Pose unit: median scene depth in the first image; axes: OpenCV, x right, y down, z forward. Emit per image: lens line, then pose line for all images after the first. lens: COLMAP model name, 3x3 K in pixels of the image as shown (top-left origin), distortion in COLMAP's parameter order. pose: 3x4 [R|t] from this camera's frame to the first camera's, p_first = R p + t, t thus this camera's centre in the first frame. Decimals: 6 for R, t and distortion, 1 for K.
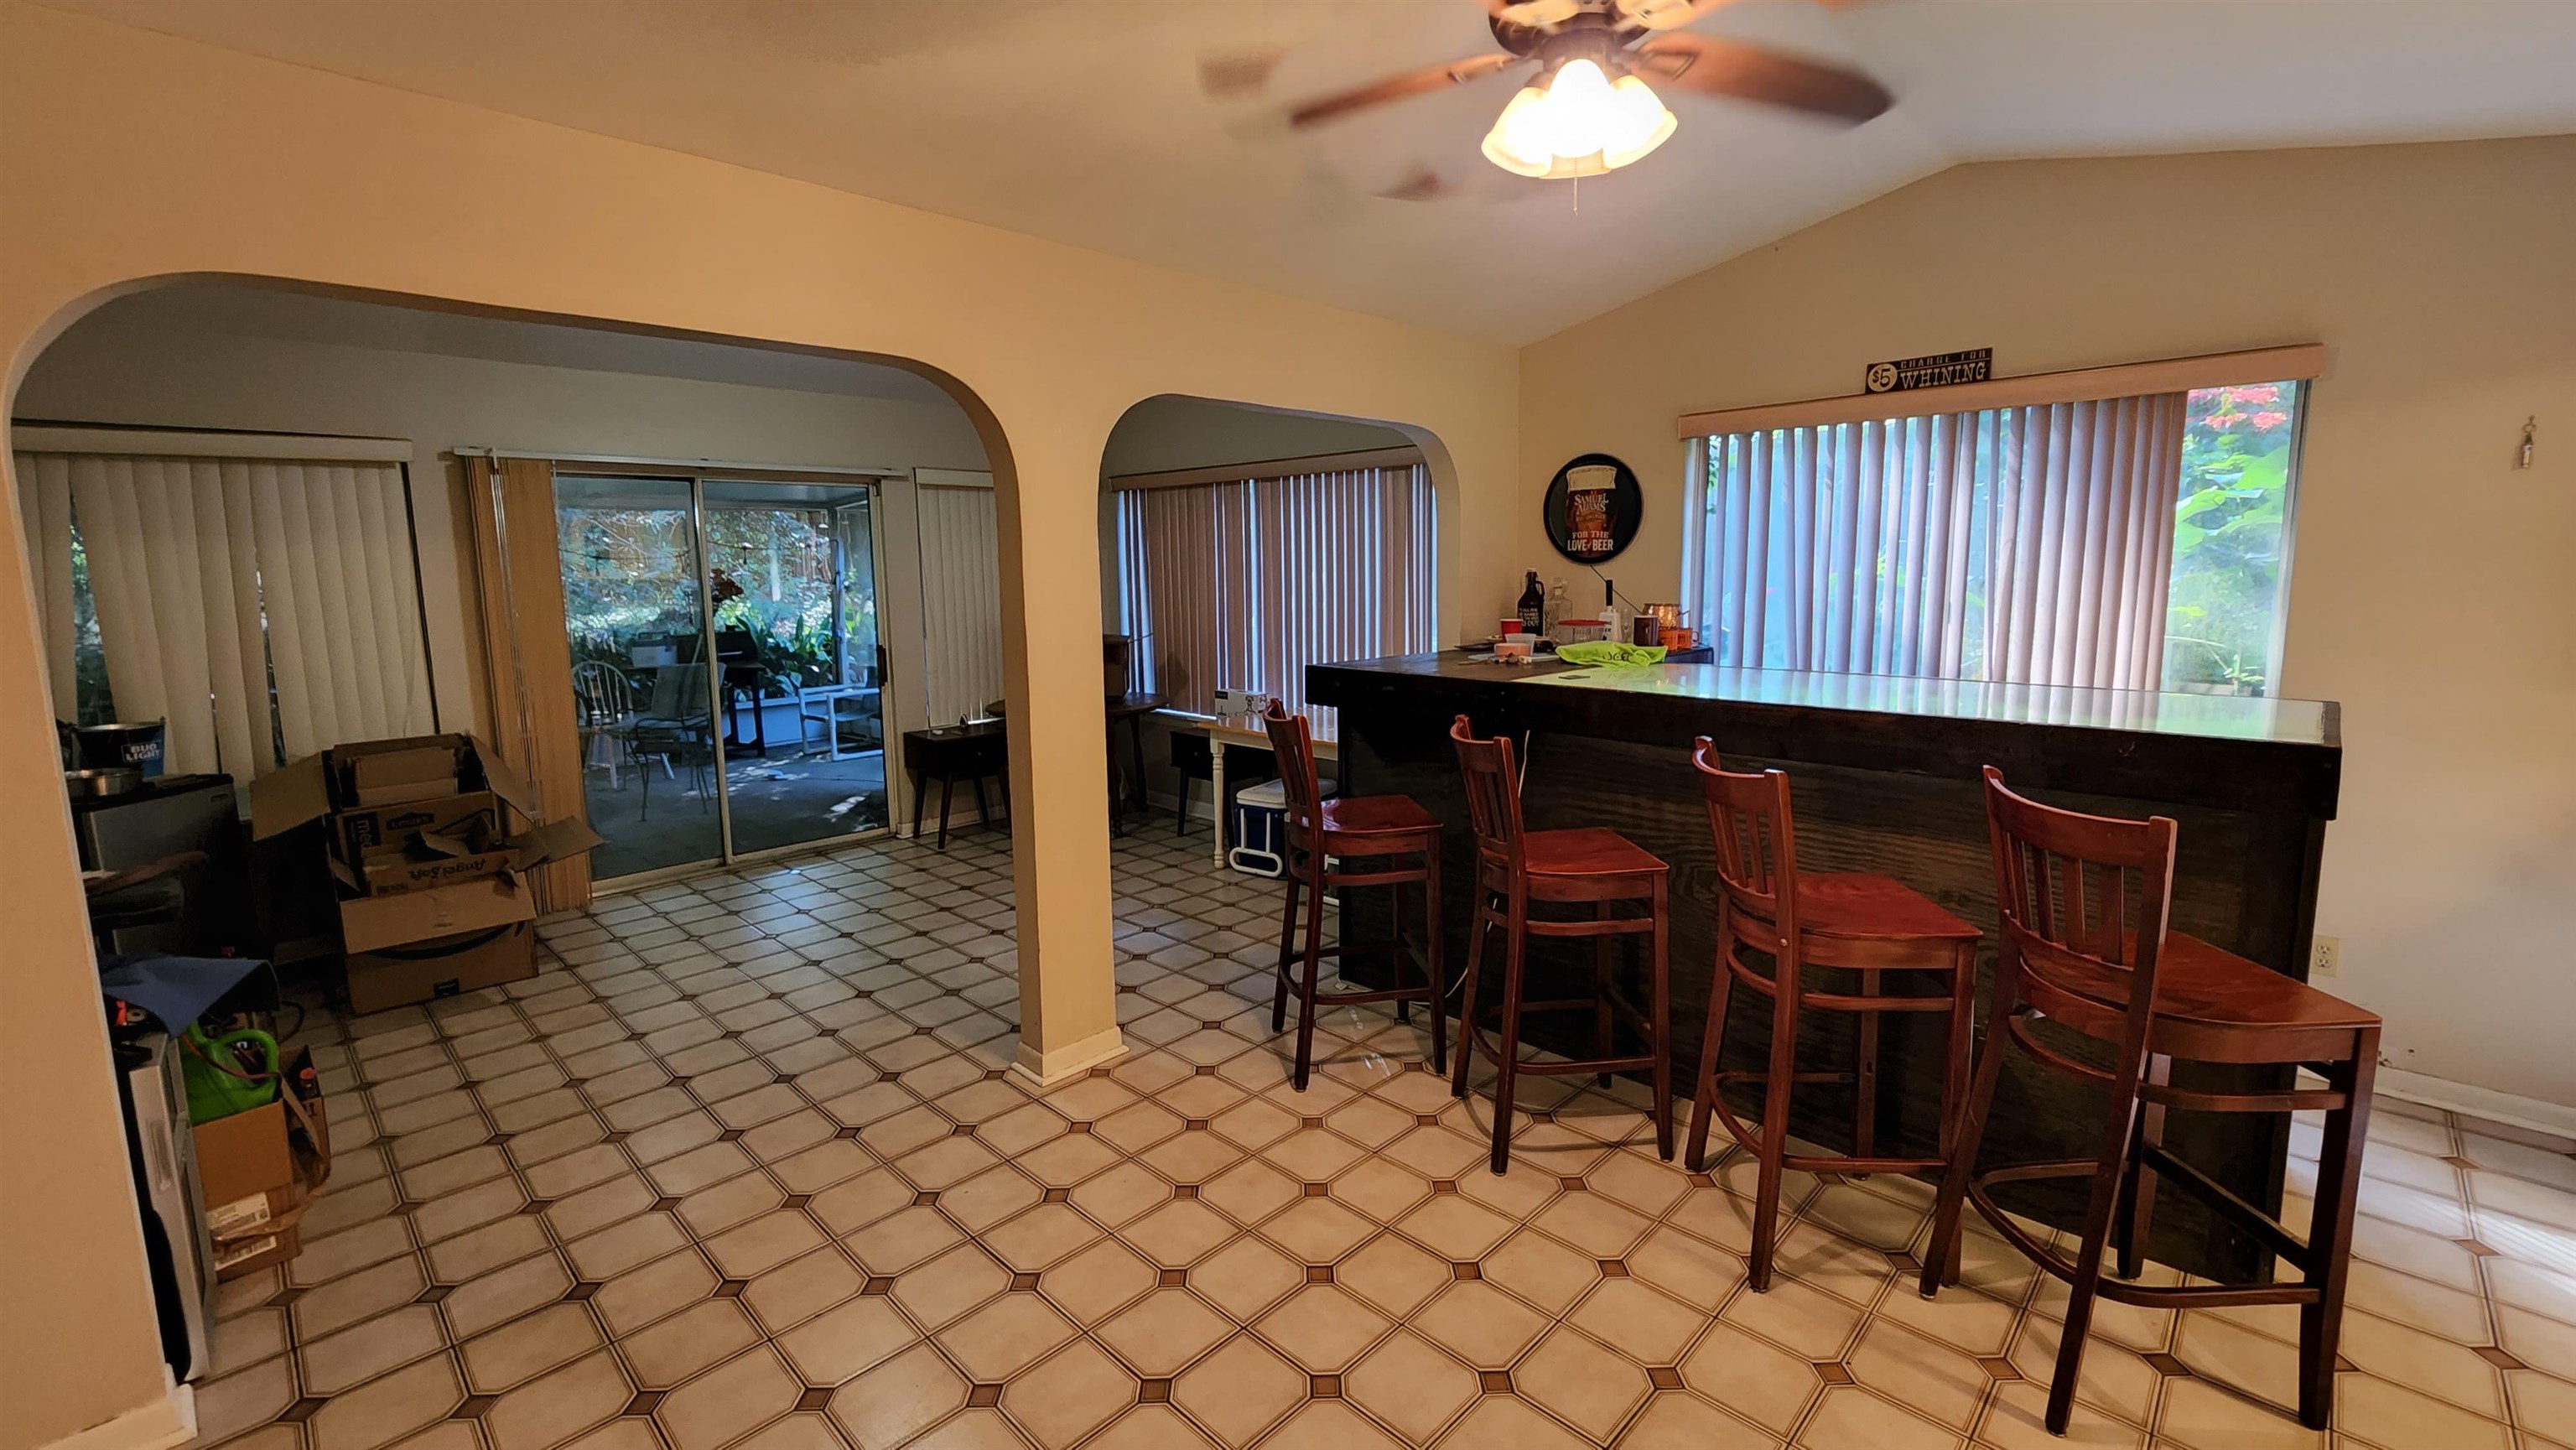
lens RADIAL K [[1067.3, 0, 1298.0], [0, 1067.3, 719.6], [0, 0, 1]] dist [0.004956, 0.000425]
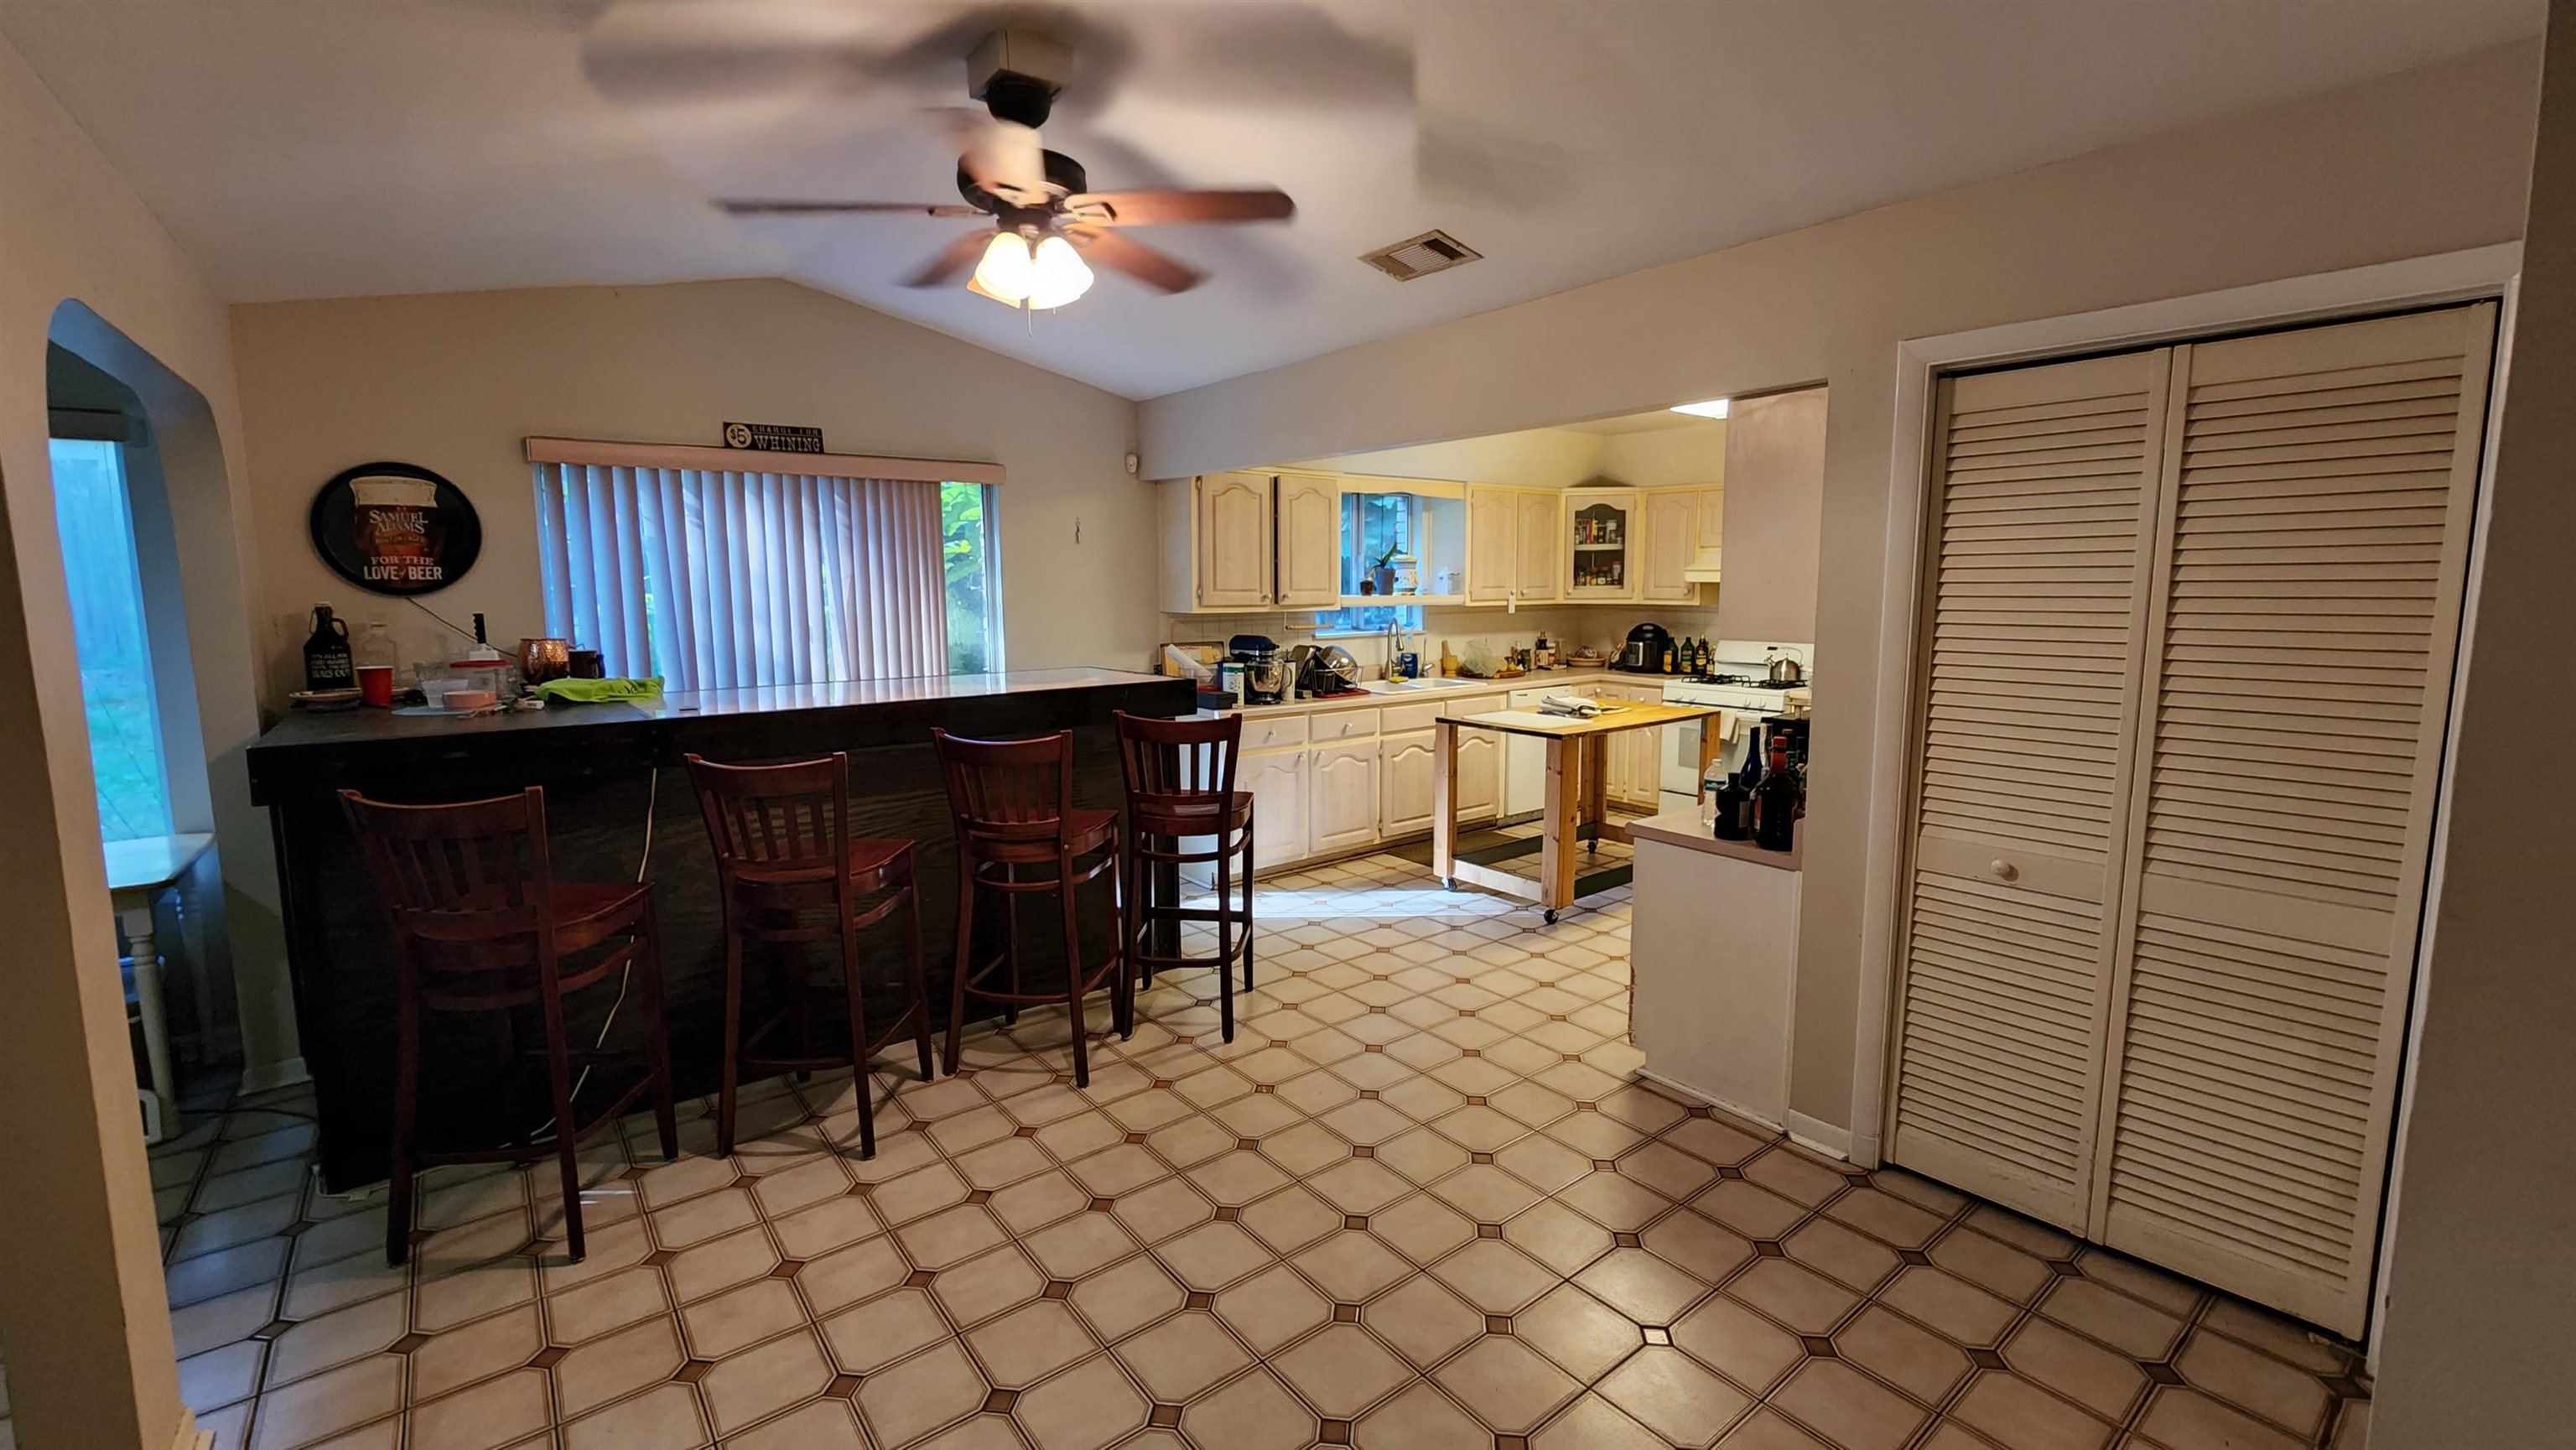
lens RADIAL K [[1067.3, 0, 1290.4], [0, 1067.3, 715.4], [0, 0, 1]] dist [0.004956, 0.000425]
pose [[0.141623, -0.120512, 0.982558, -0.585062], [0.144512, 0.984446, 0.099914, -0.048991], [-0.979316, 0.127841, 0.156836, 0.271388]]
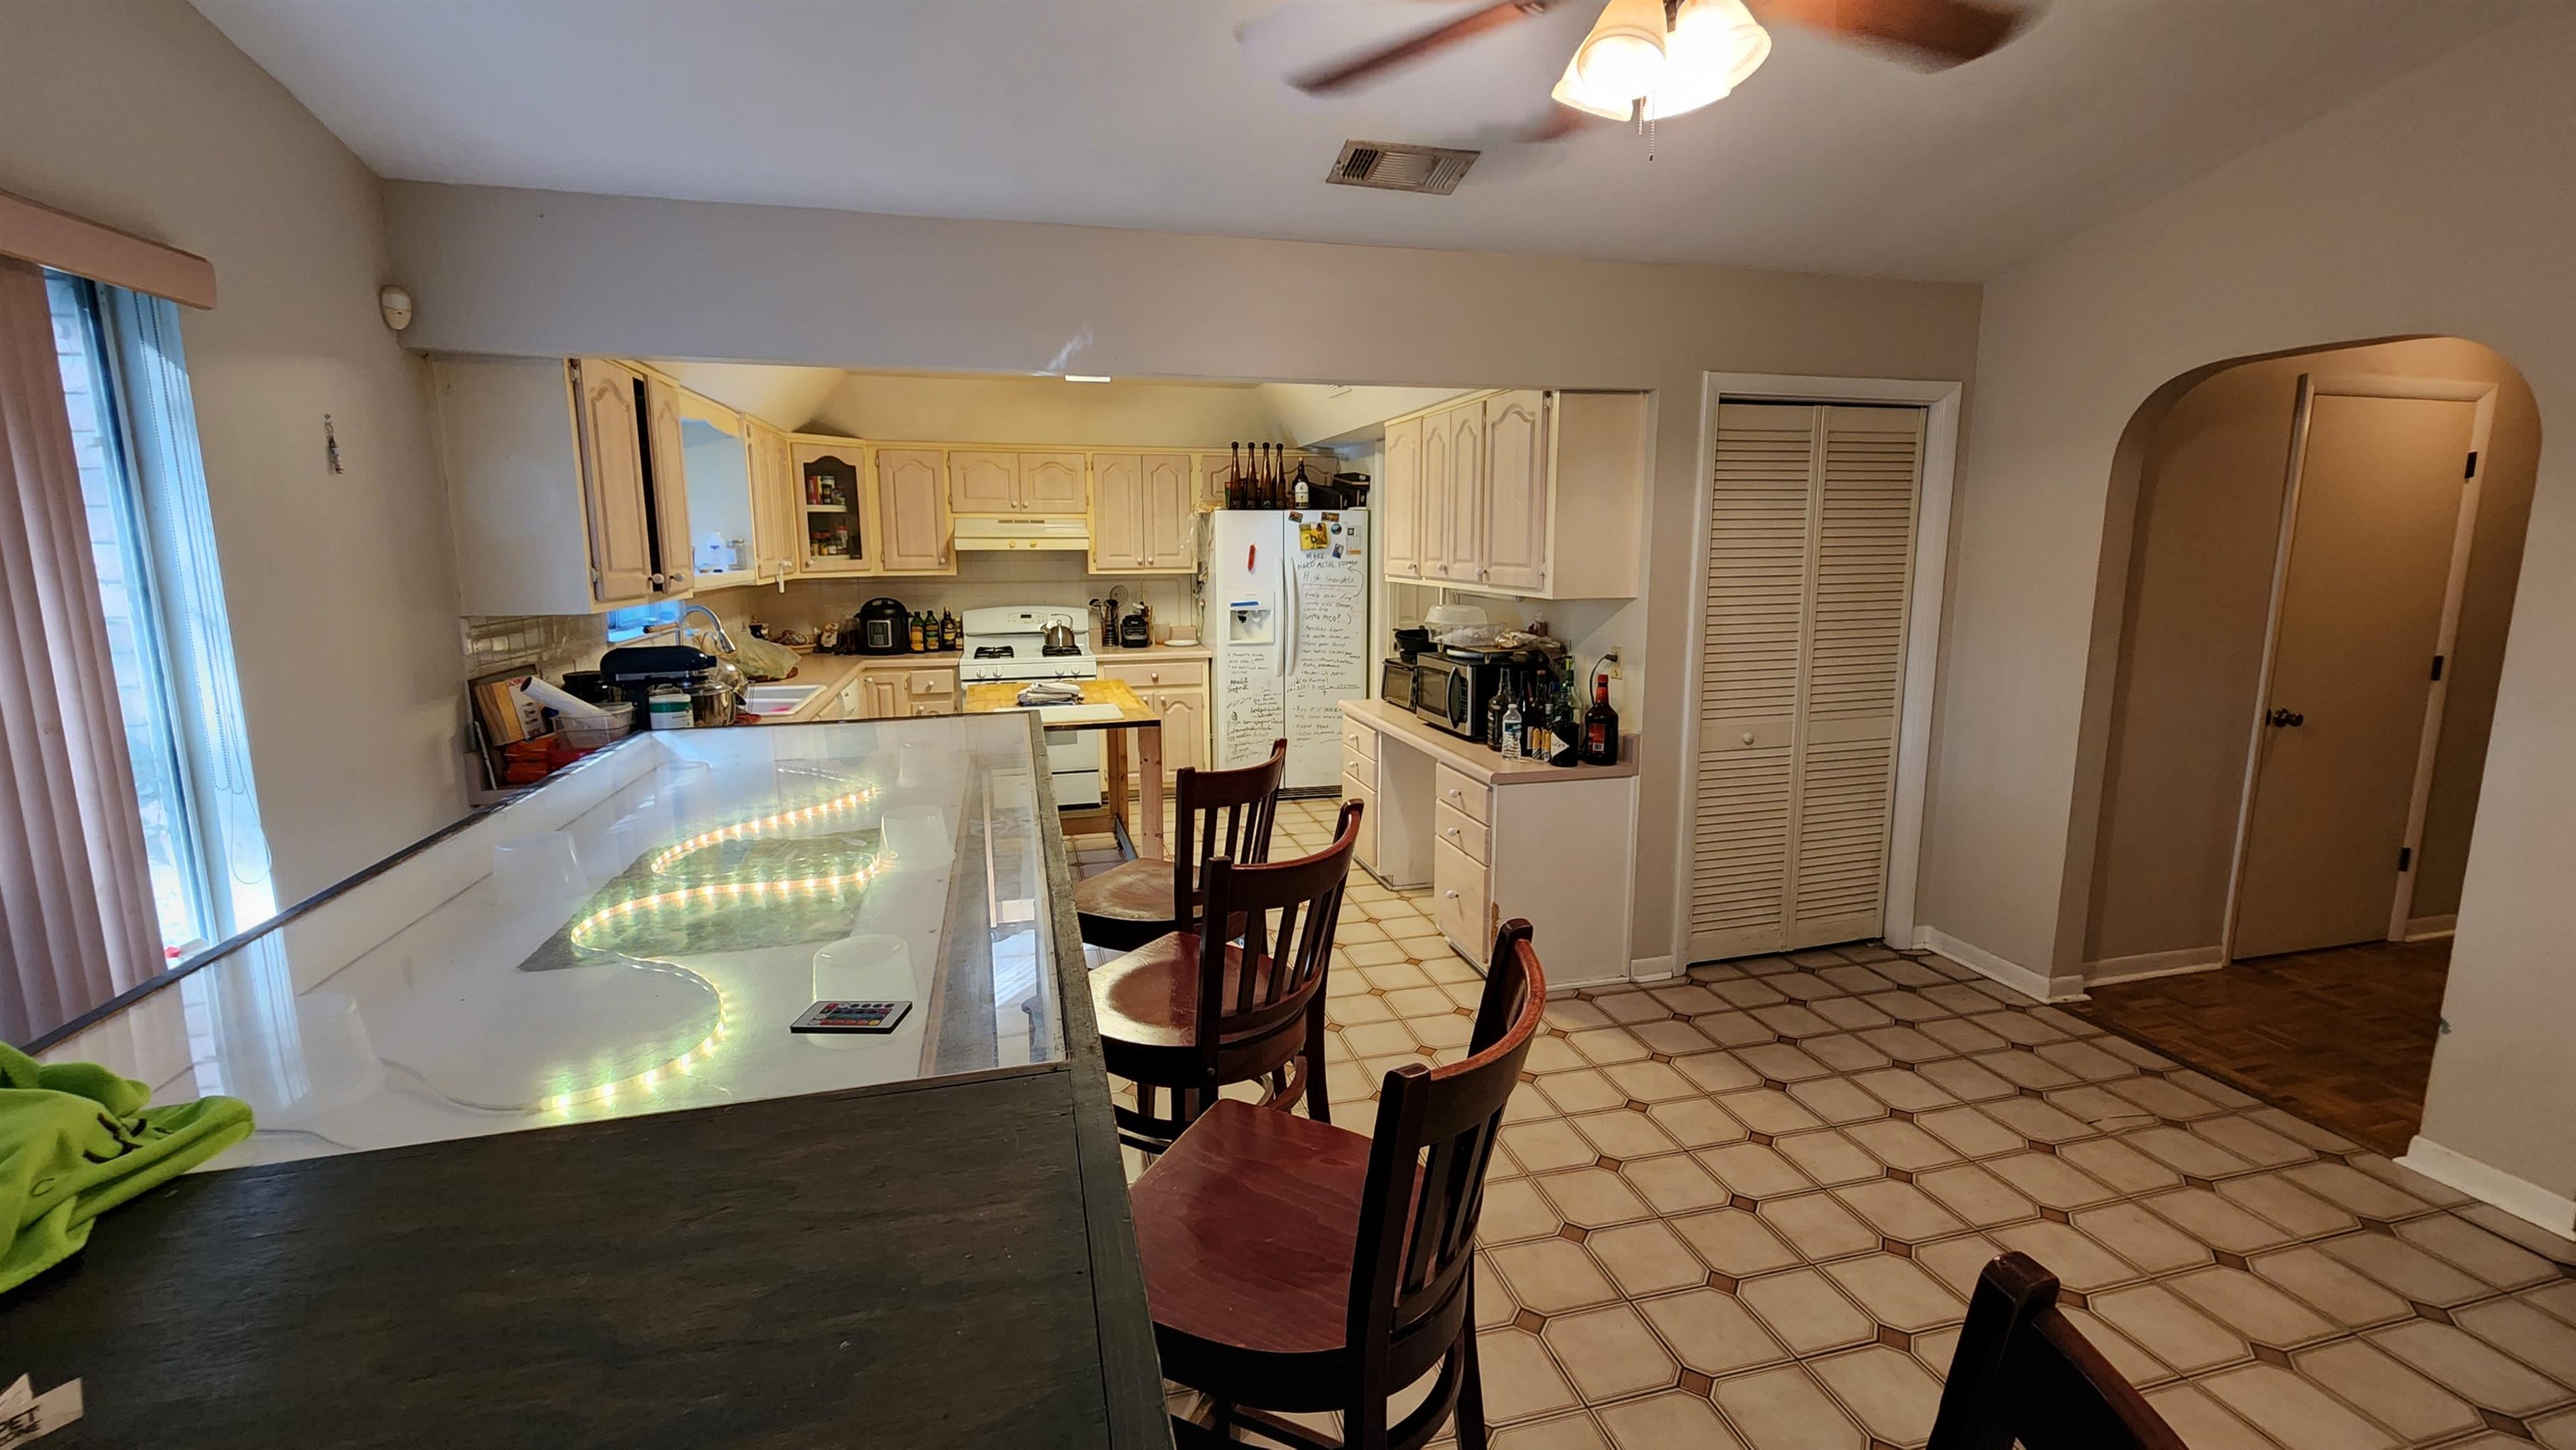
lens RADIAL K [[1067.3, 0, 1283.2], [0, 1067.3, 714.6], [0, 0, 1]] dist [0.004956, 0.000425]
pose [[-0.849077, -0.075391, 0.522862, 0.018879], [0.085300, 0.957210, 0.276537, -0.170799], [-0.521337, 0.279401, -0.806314, 1.050640]]
